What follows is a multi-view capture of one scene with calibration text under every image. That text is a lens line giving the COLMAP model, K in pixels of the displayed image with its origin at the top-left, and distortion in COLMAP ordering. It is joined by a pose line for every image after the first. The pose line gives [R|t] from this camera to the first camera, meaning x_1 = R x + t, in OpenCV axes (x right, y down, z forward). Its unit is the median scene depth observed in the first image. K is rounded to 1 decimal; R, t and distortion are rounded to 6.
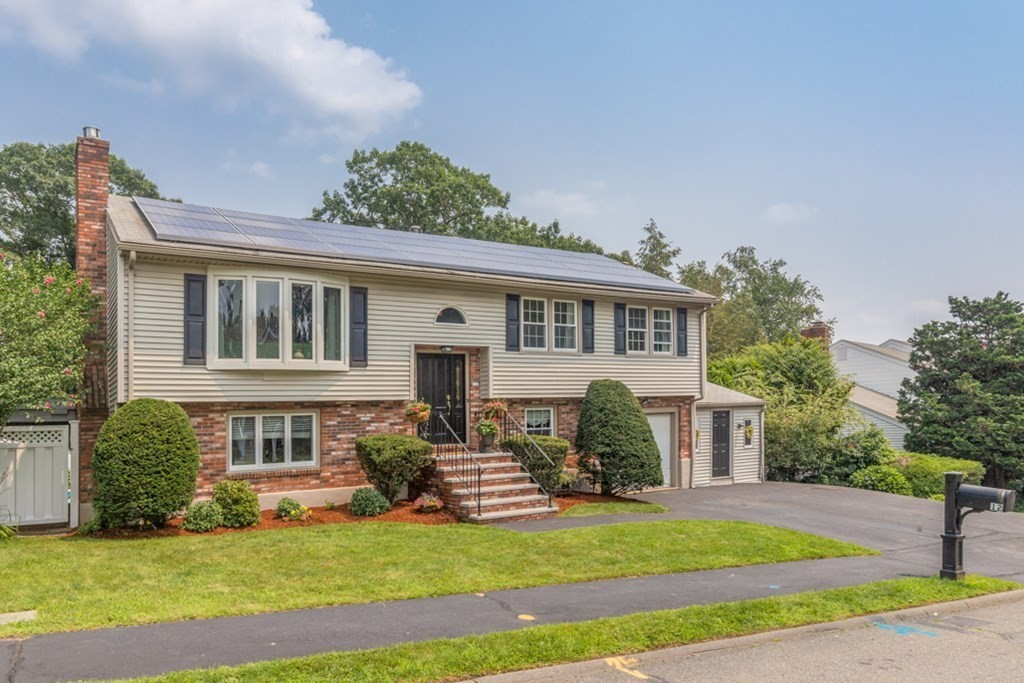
lens RADIAL K [[586.3, 0, 512.0], [0, 586.3, 341.5], [0, 0, 1]] dist [-0.002330, 0.000041]
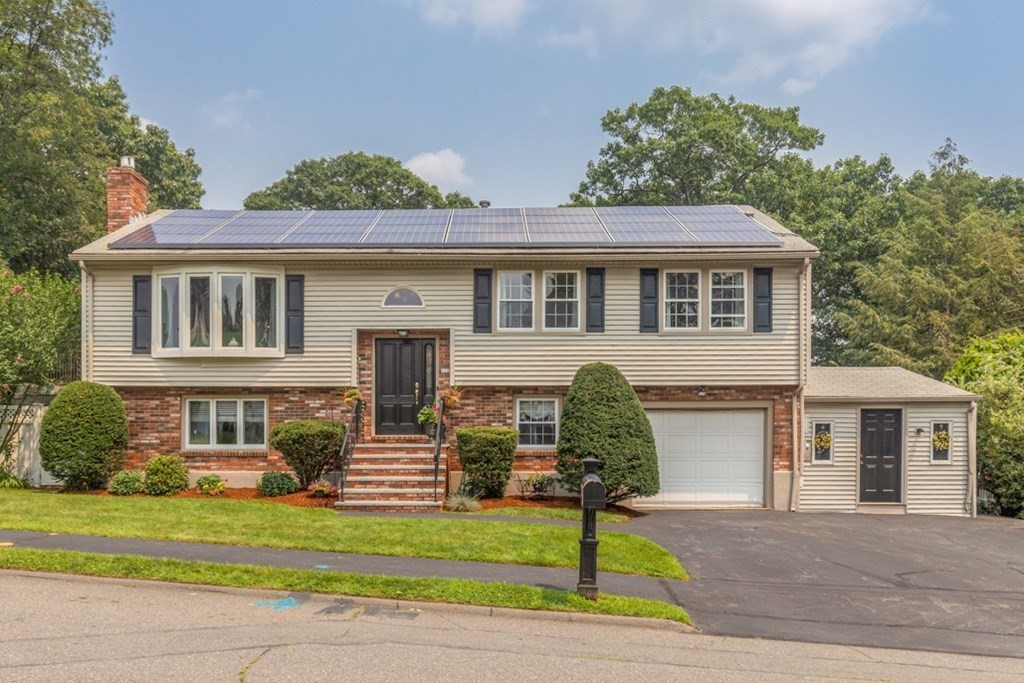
lens RADIAL K [[717.4, 0, 512.0], [0, 717.4, 341.5], [0, 0, 1]] dist [-0.004271, -0.001425]
pose [[0.888898, -0.034398, -0.456812, 0.618946], [0.038854, 0.999245, 0.000361, 0.035561], [0.456455, -0.018070, 0.889563, 0.064536]]
